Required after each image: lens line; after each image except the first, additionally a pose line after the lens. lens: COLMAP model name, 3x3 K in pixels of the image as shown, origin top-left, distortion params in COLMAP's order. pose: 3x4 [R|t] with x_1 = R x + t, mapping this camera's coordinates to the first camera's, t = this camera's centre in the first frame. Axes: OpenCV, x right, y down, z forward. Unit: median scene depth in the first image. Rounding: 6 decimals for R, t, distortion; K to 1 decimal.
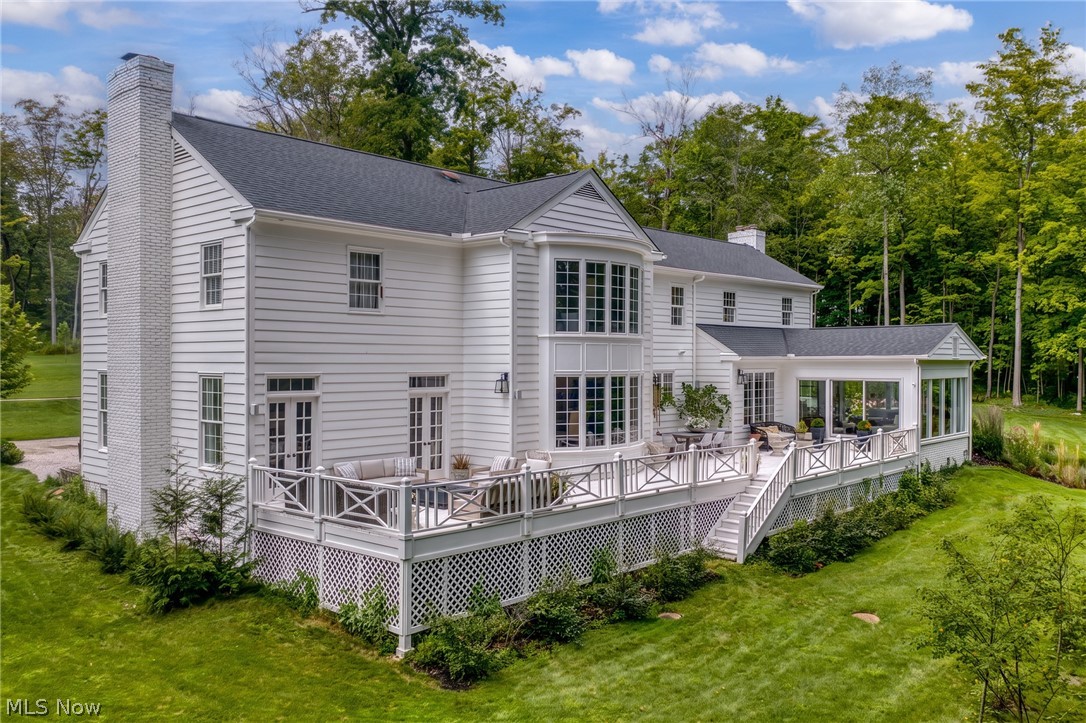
lens RADIAL K [[889.2, 0, 549.7], [0, 889.2, 360.8], [0, 0, 1]] dist [0.043732, -0.011589]
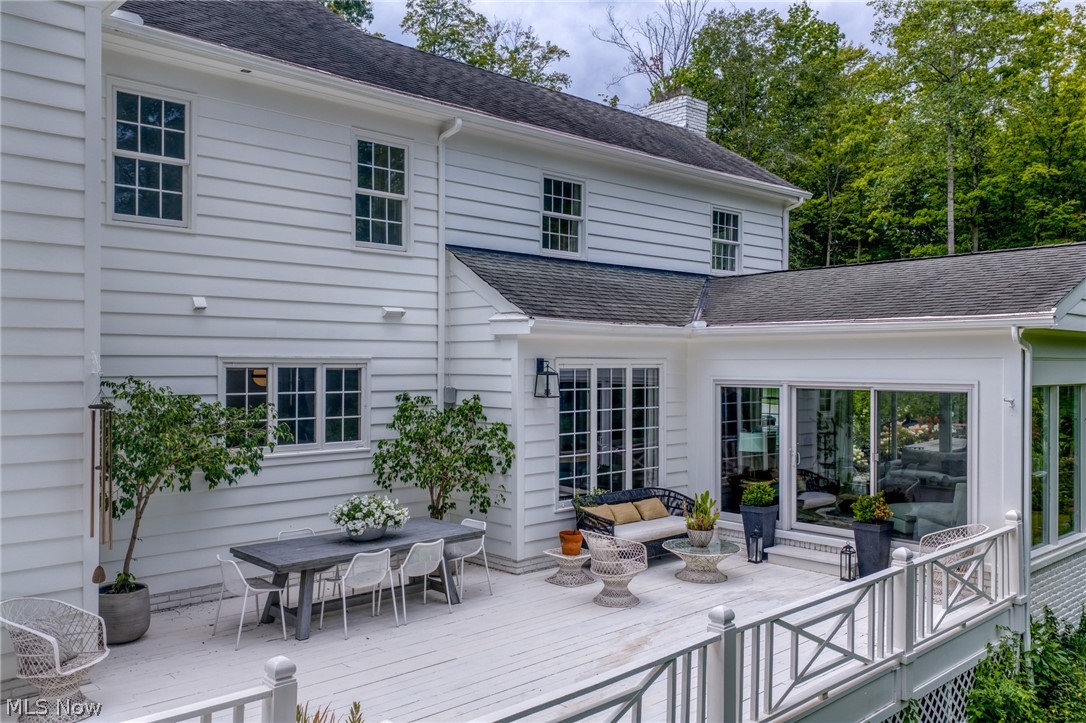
lens RADIAL K [[889.2, 0, 549.7], [0, 889.2, 360.8], [0, 0, 1]] dist [0.043732, -0.011589]
pose [[0.997810, 0.003035, -0.066069, 0.236943], [-0.003101, 0.999995, -0.000897, 0.010751], [0.066066, 0.001100, 0.997815, 0.604577]]
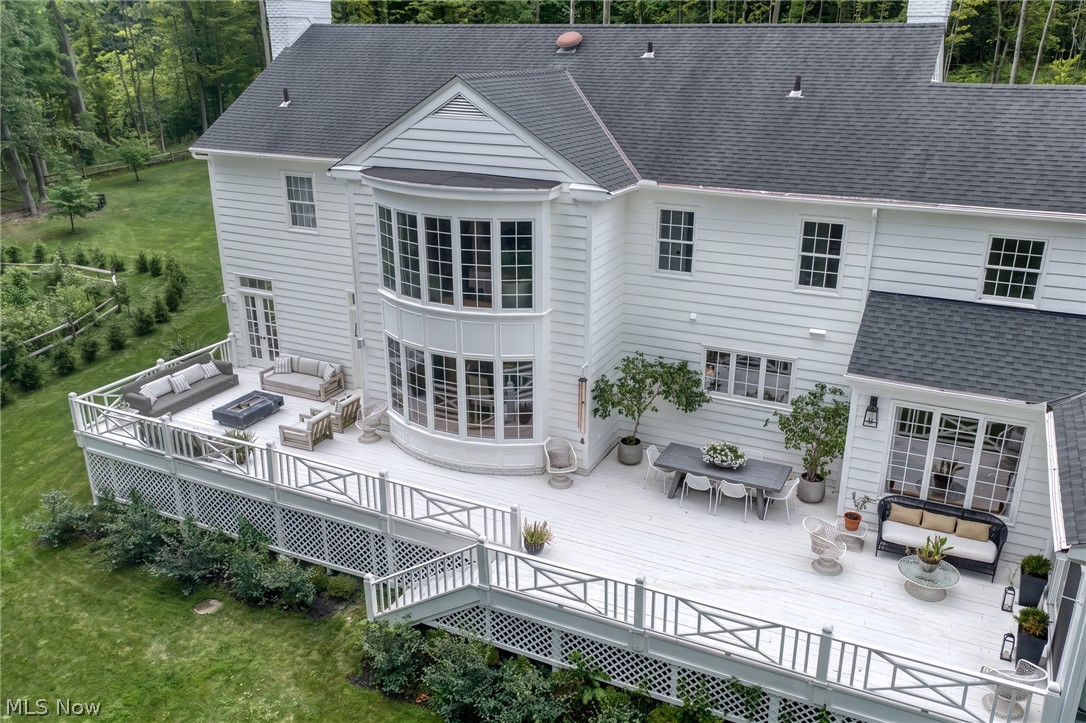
lens RADIAL K [[889.2, 0, 549.7], [0, 889.2, 360.8], [0, 0, 1]] dist [0.043732, -0.011589]
pose [[0.287220, 0.332655, -0.898246, 0.621072], [-0.004108, 0.938177, 0.346130, -0.192880], [0.957856, -0.095726, 0.270830, 0.654777]]
